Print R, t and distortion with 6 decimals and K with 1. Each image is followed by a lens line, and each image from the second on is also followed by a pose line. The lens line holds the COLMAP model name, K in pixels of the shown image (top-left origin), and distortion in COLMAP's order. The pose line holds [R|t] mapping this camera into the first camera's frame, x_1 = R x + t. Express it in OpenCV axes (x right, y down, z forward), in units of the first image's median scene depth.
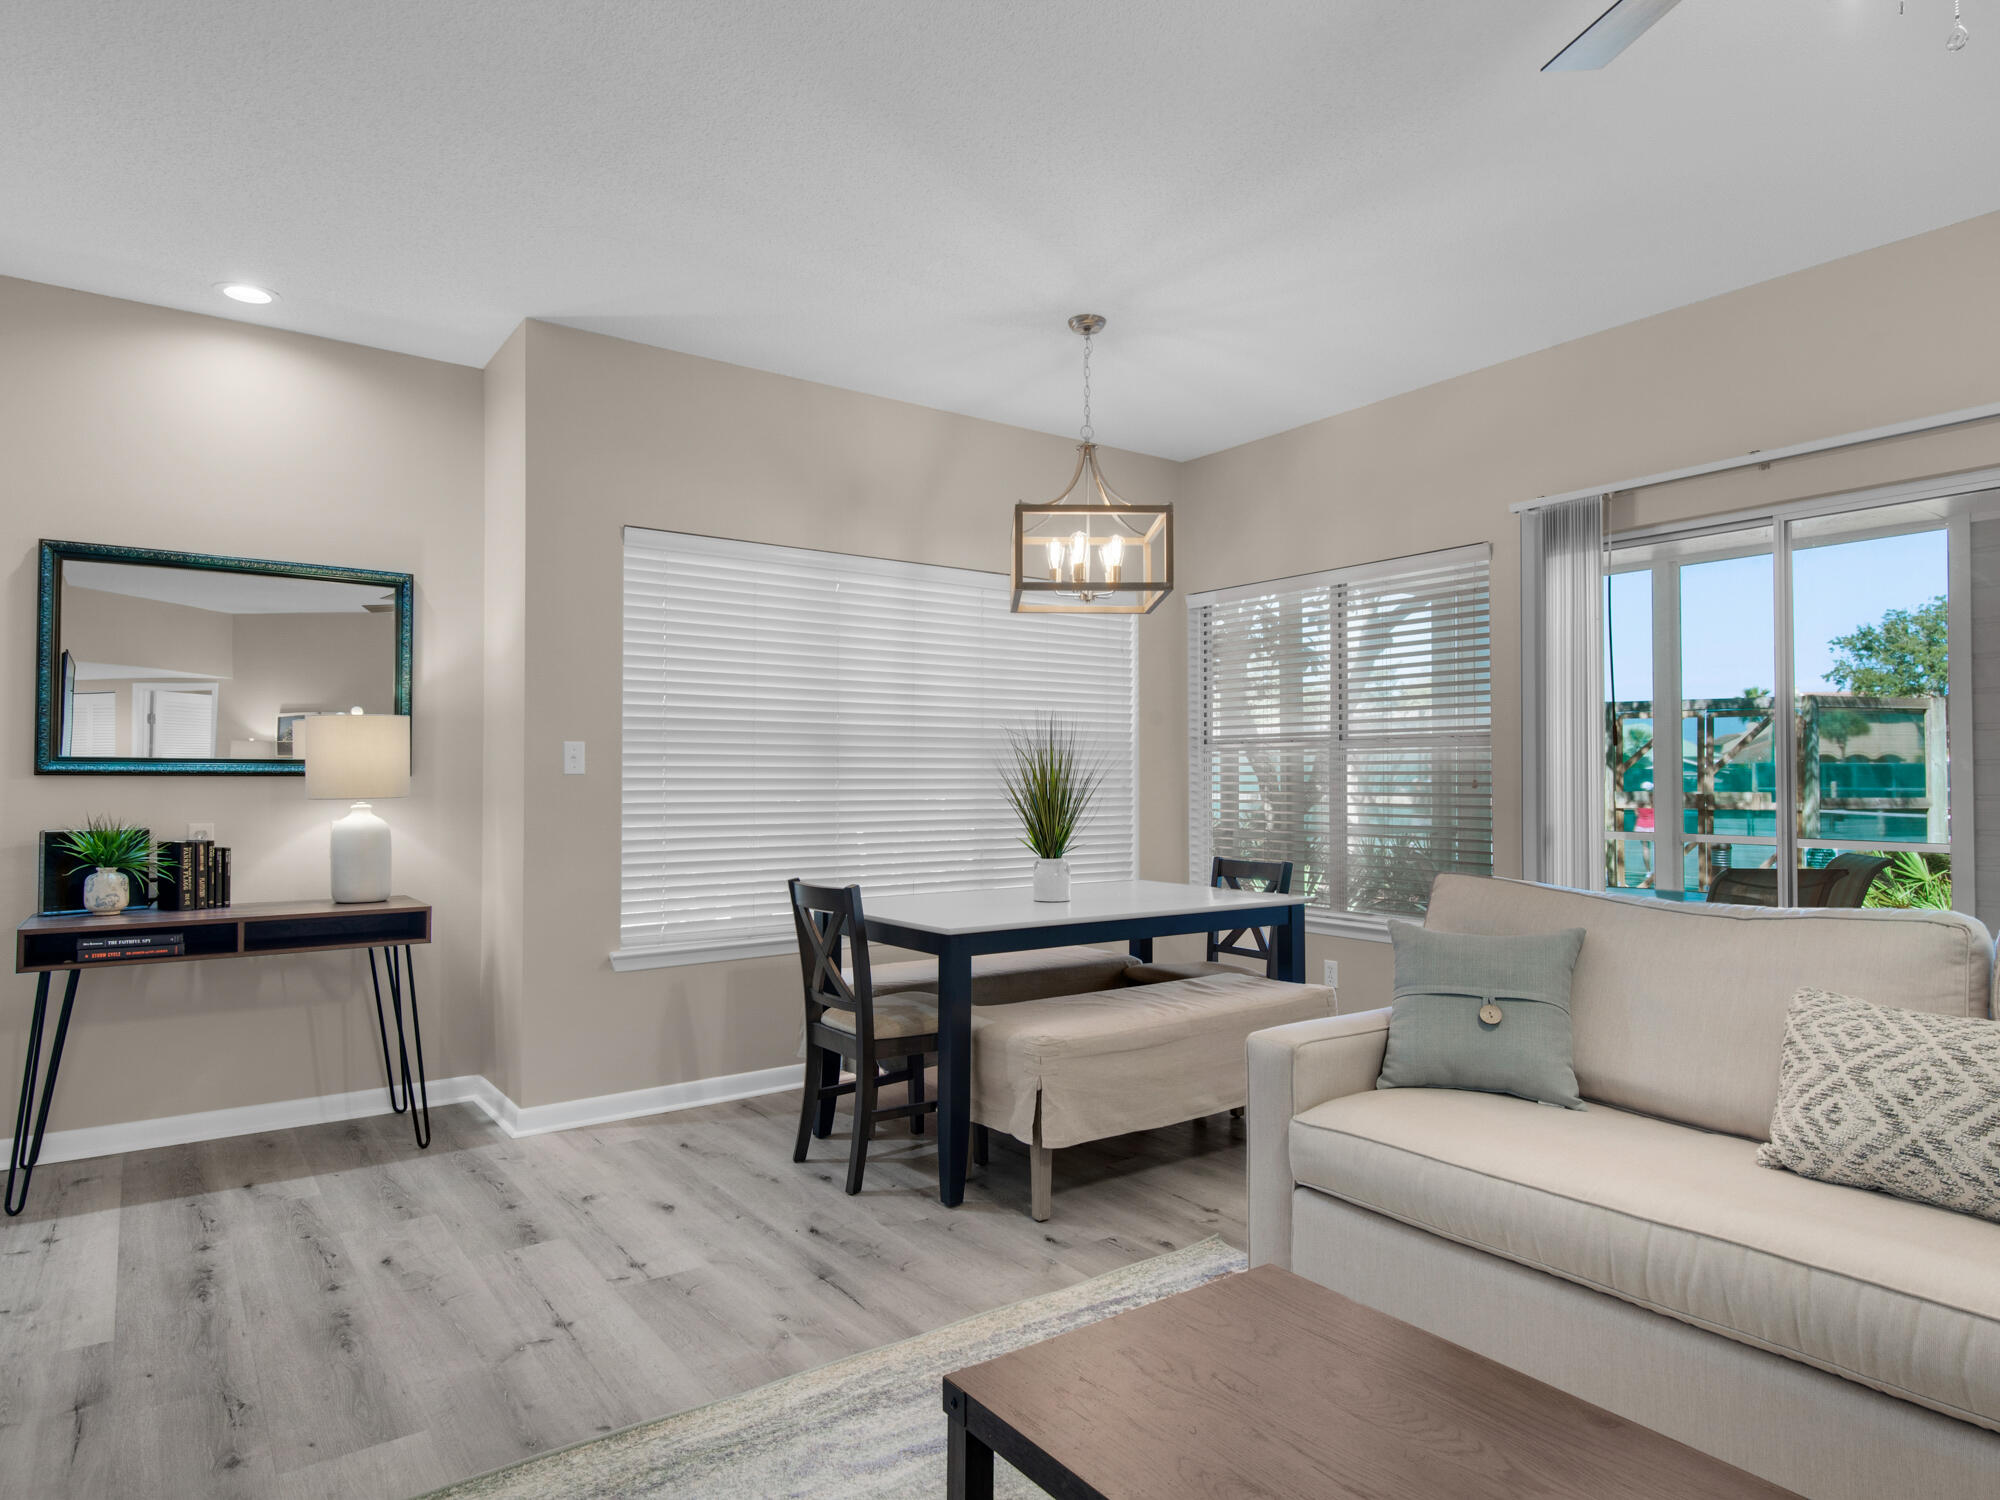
lens RADIAL K [[1195.2, 0, 1000.0], [0, 1195.2, 750.0], [0, 0, 1]] dist [0.016777, -0.000841]
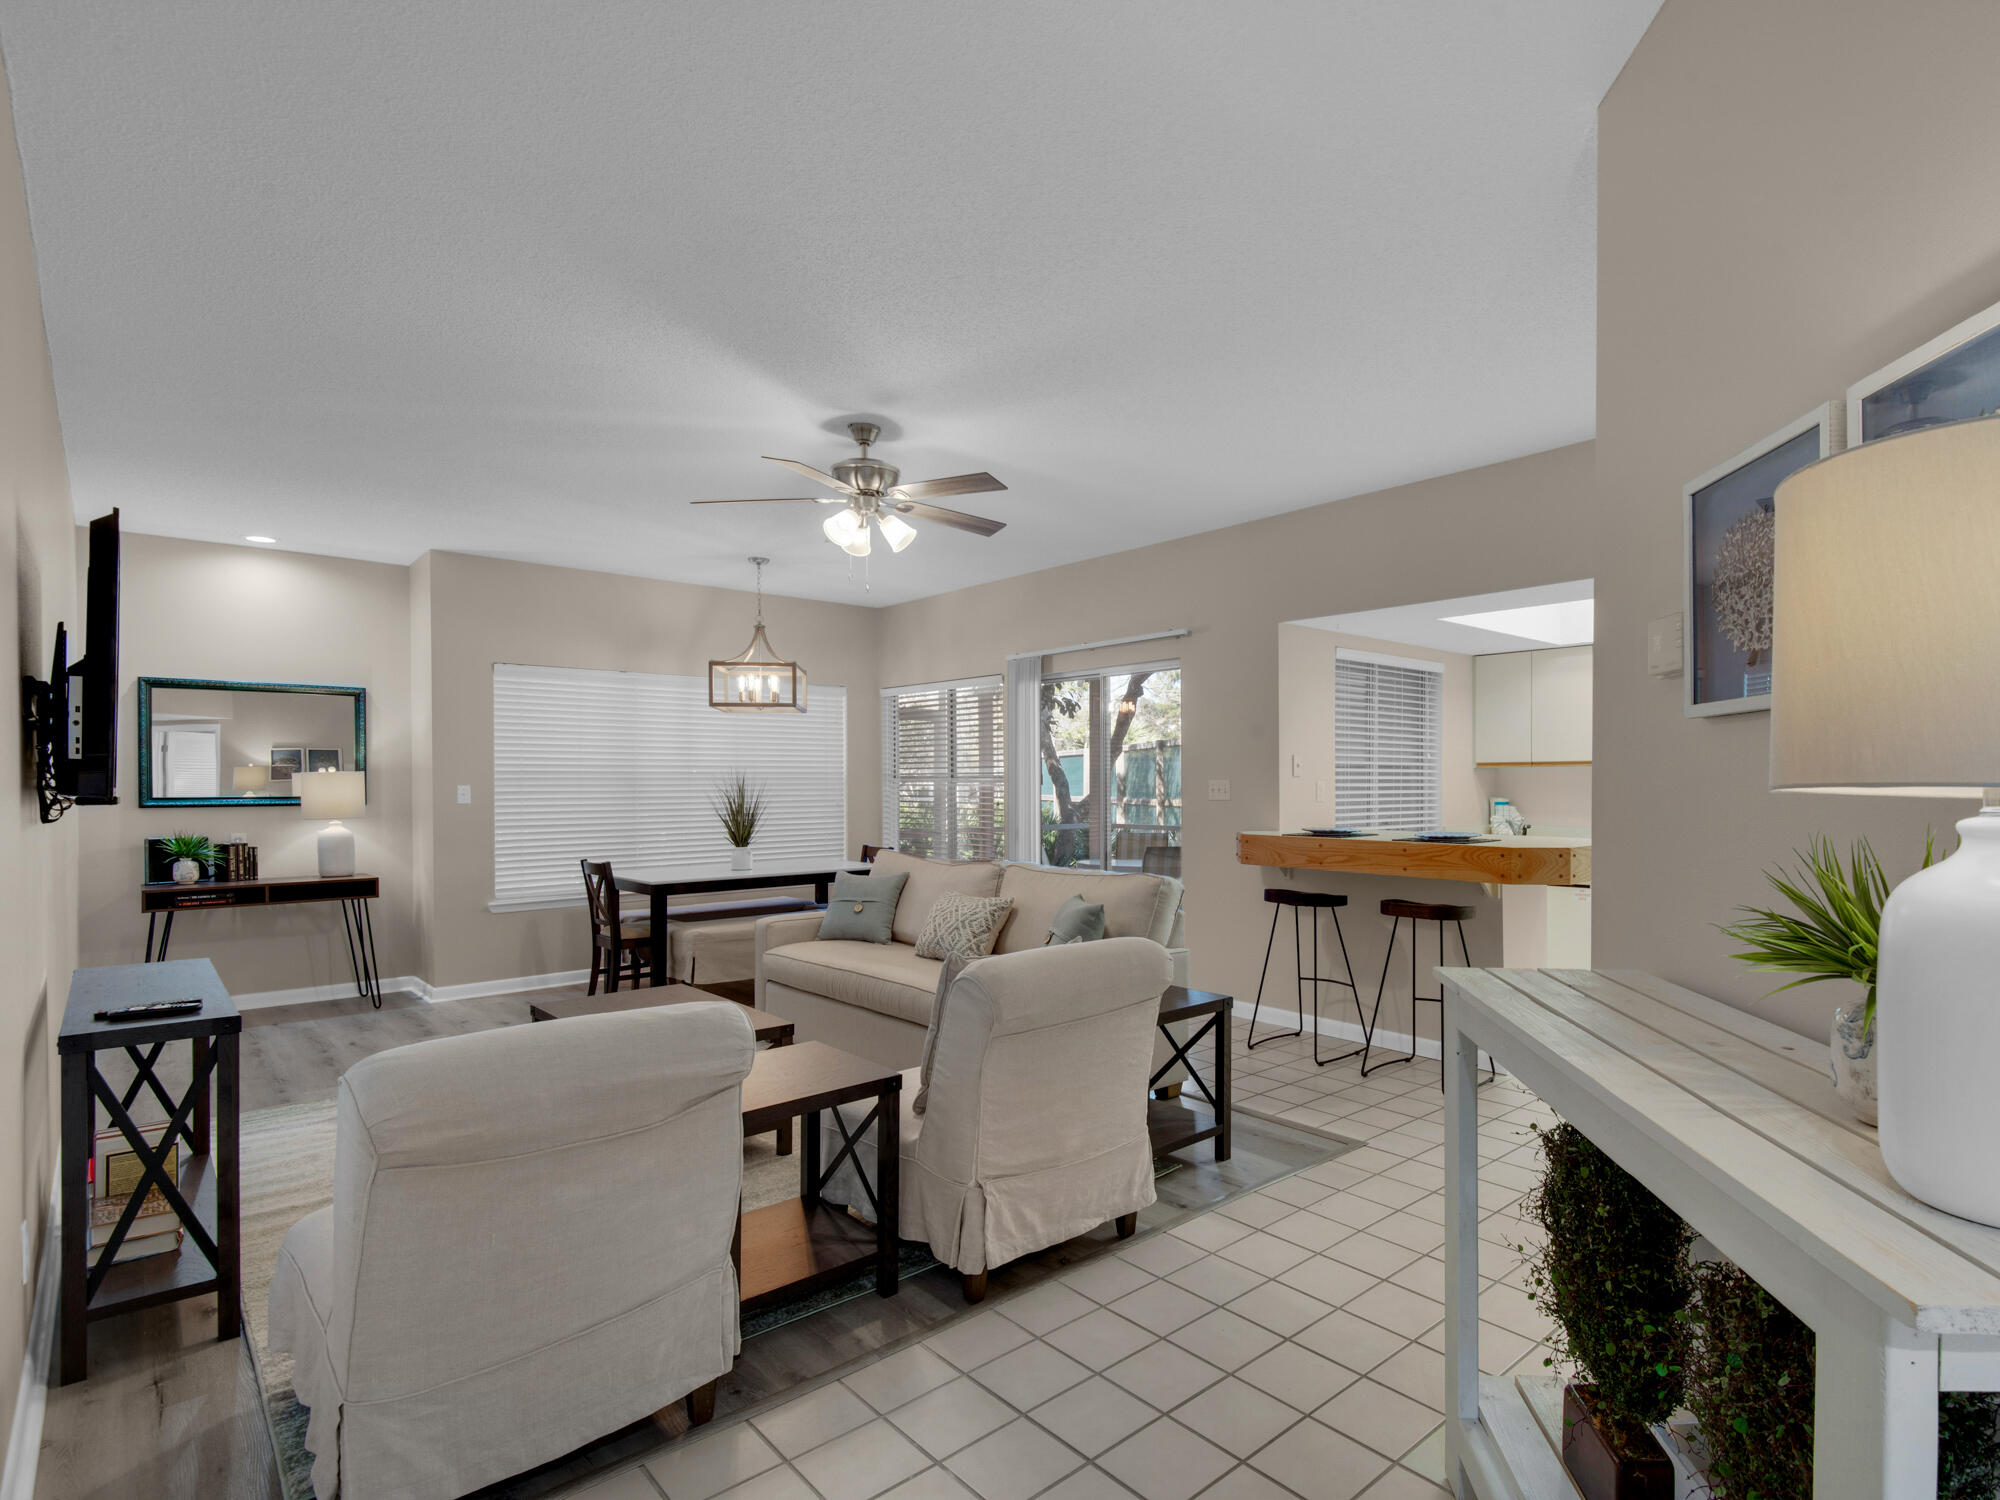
lens RADIAL K [[913.6, 0, 1010.0], [0, 913.6, 789.8], [0, 0, 1]] dist [0.000517, -0.000088]
pose [[0.989553, -0.004218, 0.144106, 0.263529], [0.000311, 0.999632, 0.027125, -0.038571], [-0.144167, -0.026797, 0.989190, -0.484806]]
